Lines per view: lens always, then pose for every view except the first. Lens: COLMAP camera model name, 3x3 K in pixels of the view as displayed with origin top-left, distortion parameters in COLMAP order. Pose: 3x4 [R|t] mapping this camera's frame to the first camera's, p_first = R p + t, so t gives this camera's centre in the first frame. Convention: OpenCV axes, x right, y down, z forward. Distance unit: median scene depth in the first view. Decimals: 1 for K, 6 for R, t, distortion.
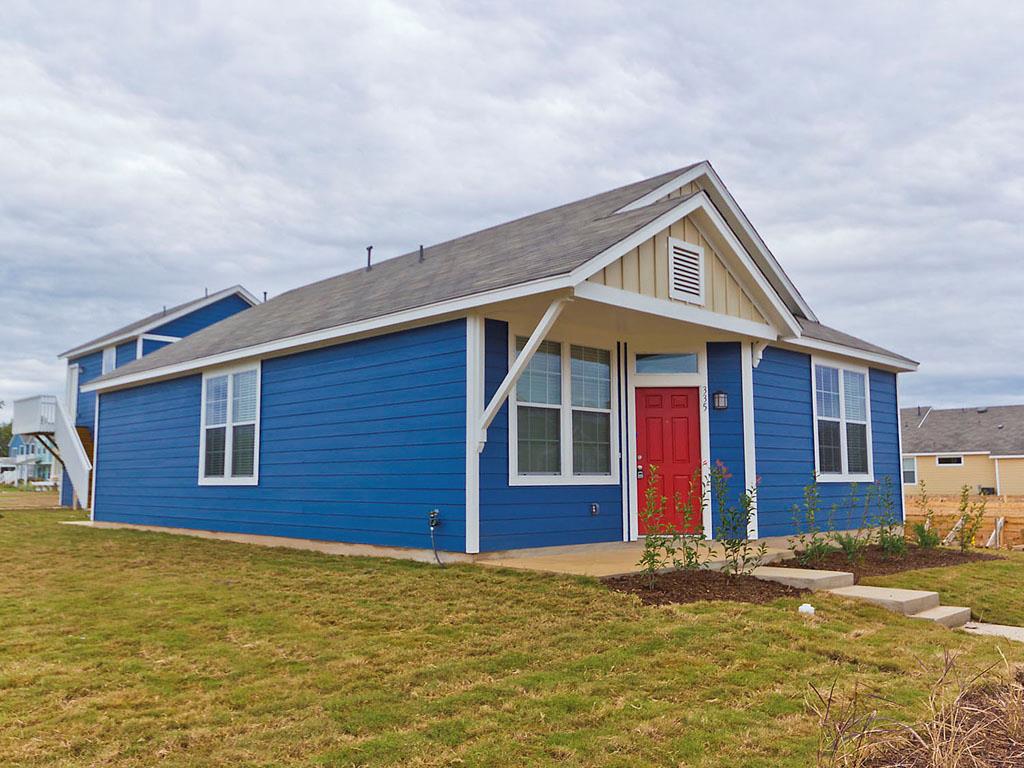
lens RADIAL K [[882.9, 0, 516.3], [0, 882.9, 377.8], [0, 0, 1]] dist [-0.011875, 0.017763]
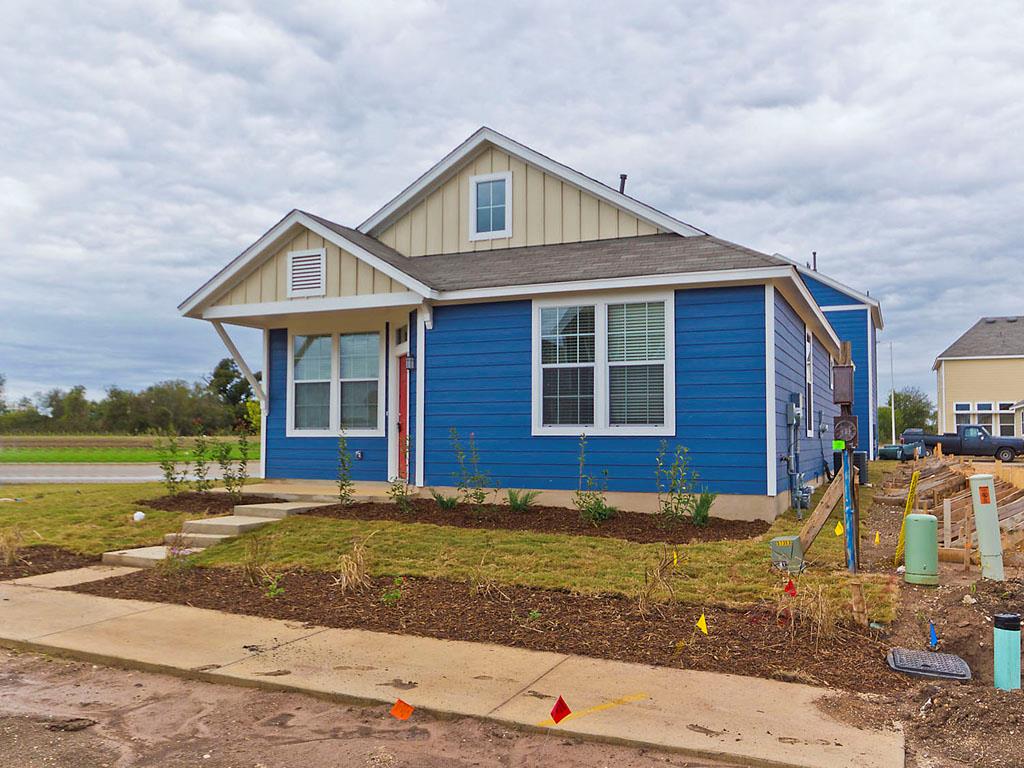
lens RADIAL K [[845.7, 0, 512.0], [0, 845.7, 384.0], [0, 0, 1]] dist [-0.010521, -0.005125]
pose [[0.360606, -0.054614, -0.931118, 1.308494], [0.107532, 0.994062, -0.016660, 0.085614], [0.926499, -0.094118, 0.364338, 0.734936]]
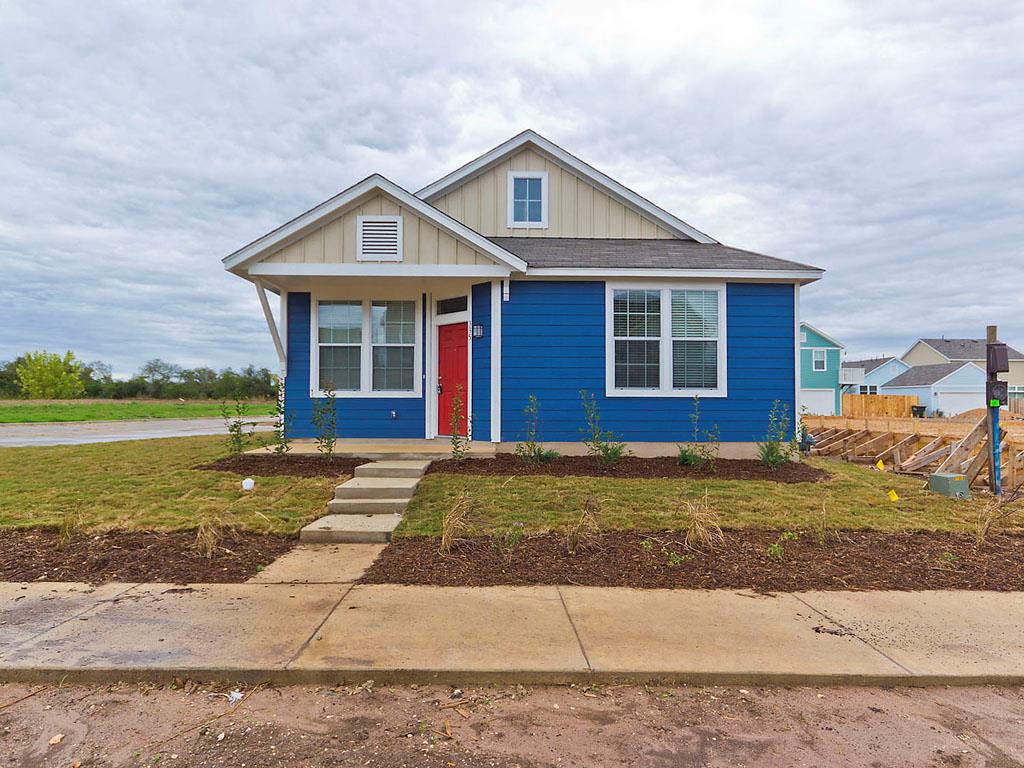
lens RADIAL K [[596.5, 0, 507.7], [0, 596.5, 380.7], [0, 0, 1]] dist [-0.004740, 0.000508]
pose [[0.722470, -0.018825, -0.691146, 0.859534], [0.075679, 0.995776, 0.051987, 0.056031], [0.687248, -0.089865, 0.720843, 0.420282]]
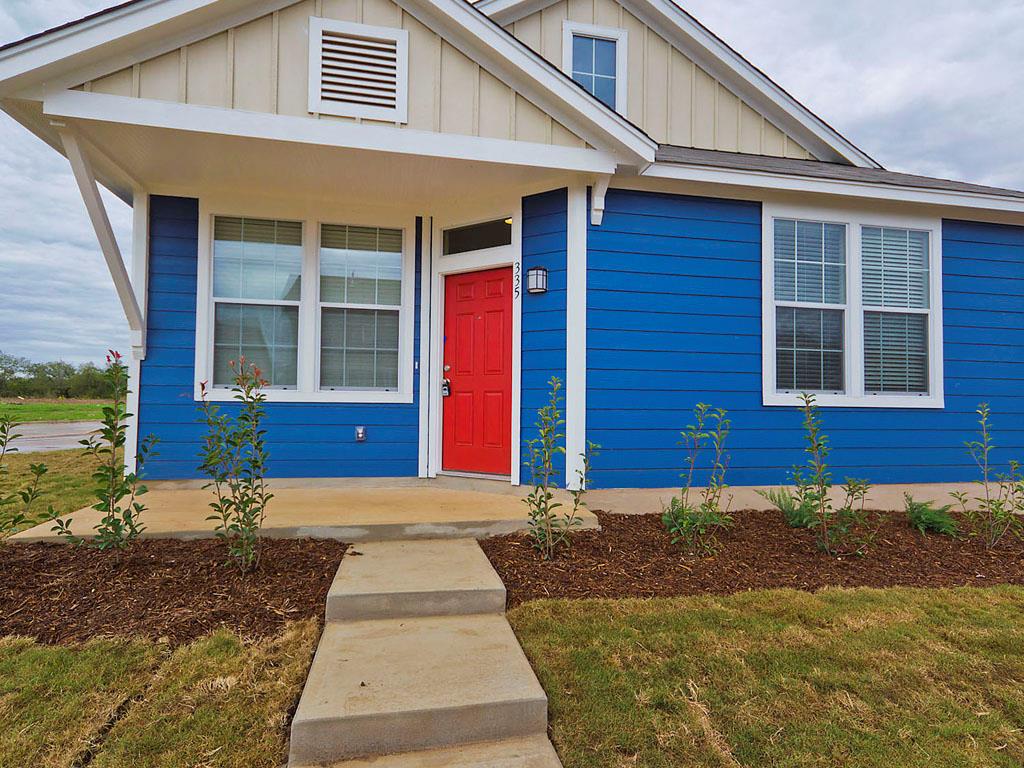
lens RADIAL K [[579.4, 0, 510.4], [0, 579.4, 381.3], [0, 0, 1]] dist [0.008036, 0.000775]
pose [[0.837976, -0.007961, -0.545650, 0.463241], [0.048657, 0.997001, 0.060177, 0.075892], [0.543534, -0.076977, 0.835850, 0.625018]]
